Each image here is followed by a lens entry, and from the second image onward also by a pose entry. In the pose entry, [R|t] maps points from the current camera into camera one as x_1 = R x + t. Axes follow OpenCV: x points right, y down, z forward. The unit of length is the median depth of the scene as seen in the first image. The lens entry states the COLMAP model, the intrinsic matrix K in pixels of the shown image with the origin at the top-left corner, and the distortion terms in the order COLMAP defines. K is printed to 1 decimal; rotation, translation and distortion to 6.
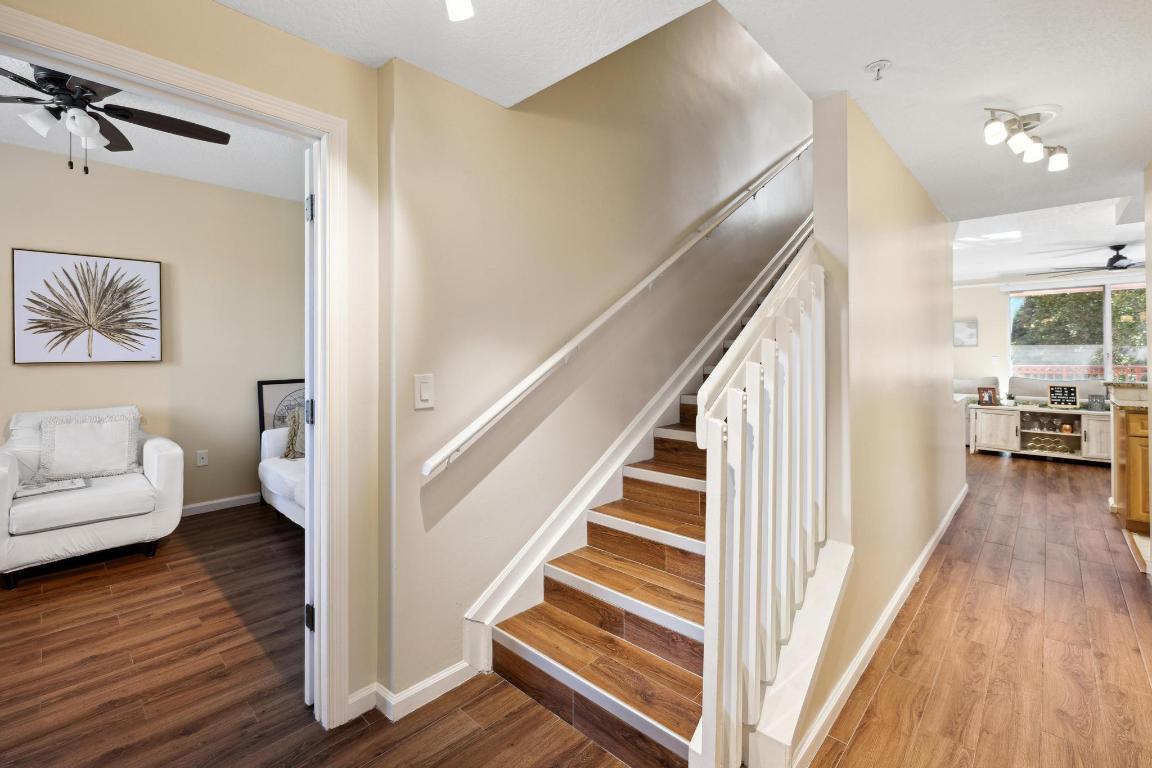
lens RADIAL K [[498.5, 0, 560.8], [0, 498.5, 351.2], [0, 0, 1]] dist [0.004477, -0.000264]
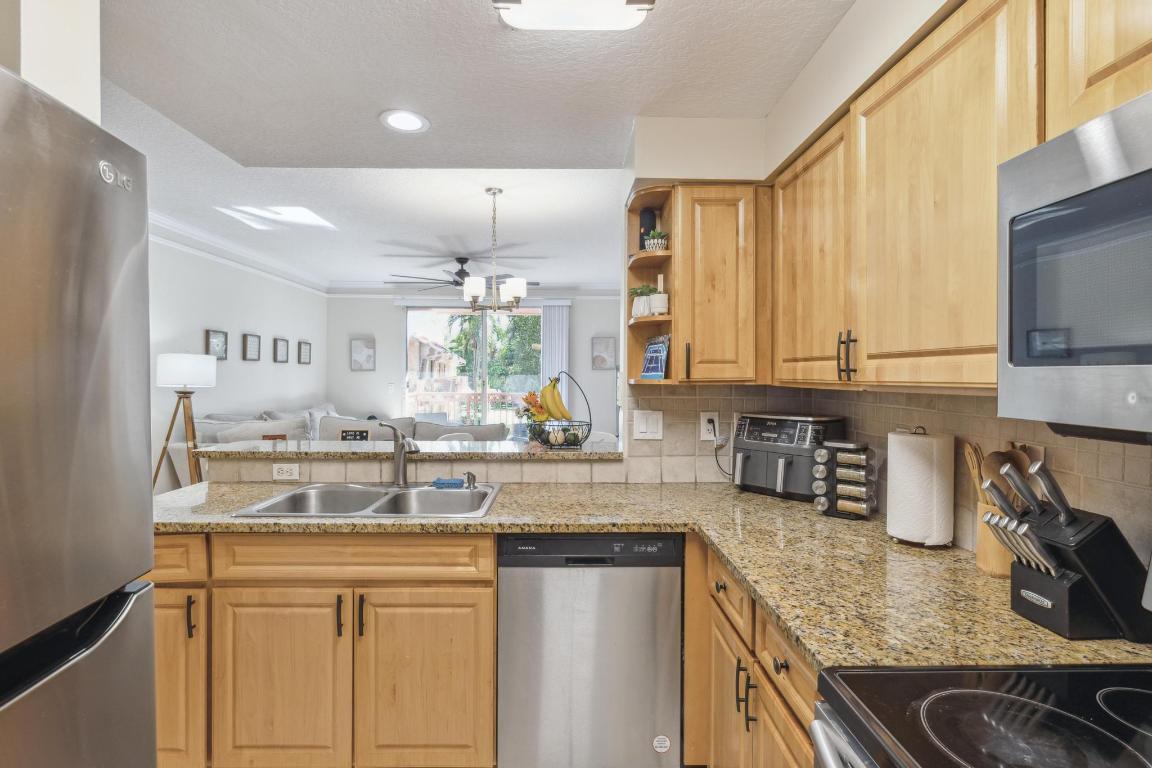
lens RADIAL K [[563.6, 0, 574.9], [0, 563.6, 373.3], [0, 0, 1]] dist [-0.003655, -0.000270]
pose [[0.702996, 0.009534, 0.711130, 0.902532], [-0.014177, 0.999899, 0.000609, -0.024025], [-0.711053, -0.010509, 0.703060, 0.279207]]
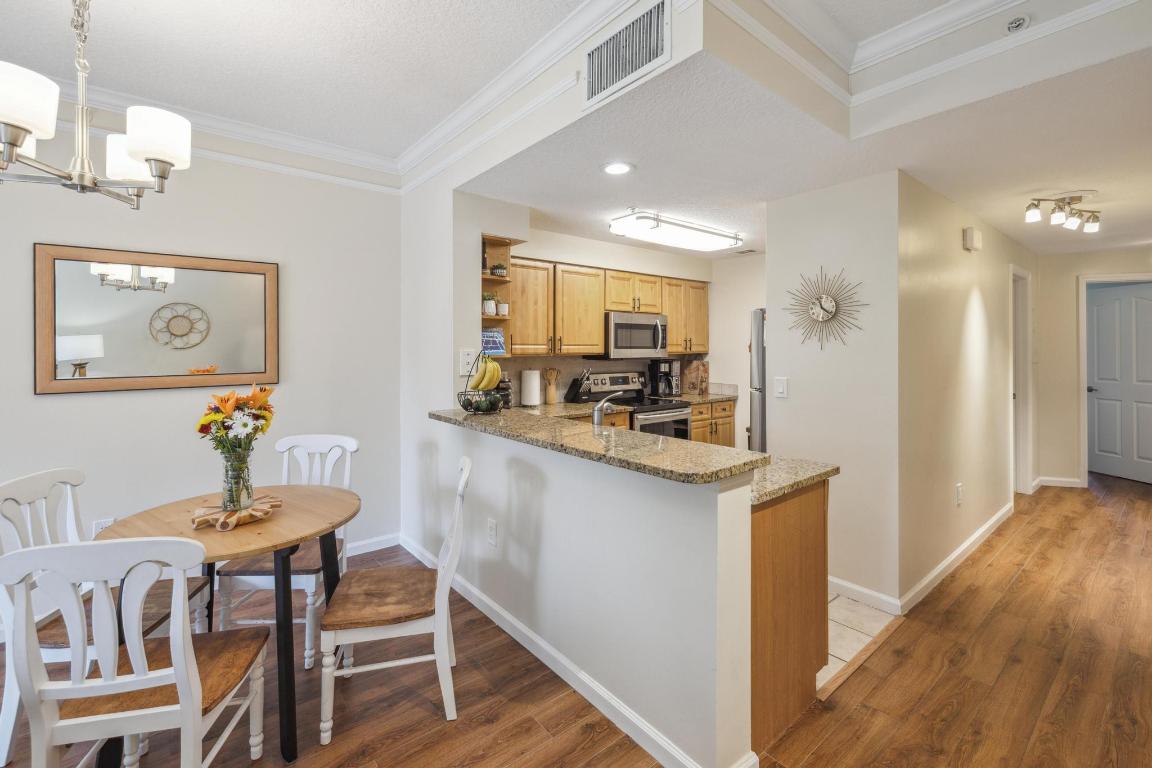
lens RADIAL K [[498.5, 0, 560.8], [0, 498.5, 351.2], [0, 0, 1]] dist [0.004477, -0.000264]
pose [[-0.991511, 0.006798, 0.129848, 1.144260], [0.006437, 0.999974, -0.003194, -0.021043], [-0.129866, -0.002331, -0.991529, 1.363685]]
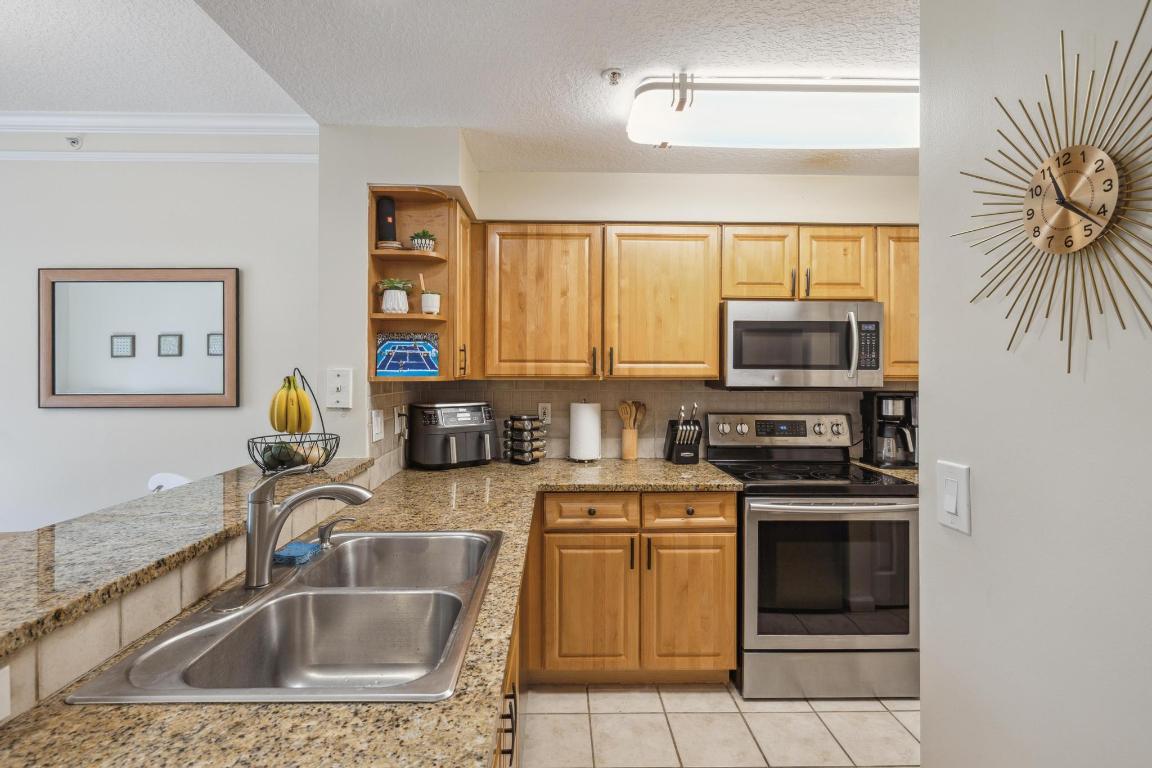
lens RADIAL K [[548.7, 0, 565.7], [0, 548.7, 368.1], [0, 0, 1]] dist [-0.002504, -0.000122]
pose [[-0.706342, 0.006063, 0.707844, 0.864038], [-0.005059, 0.999895, -0.013613, -0.020396], [-0.707852, -0.013197, -0.706237, 0.882438]]
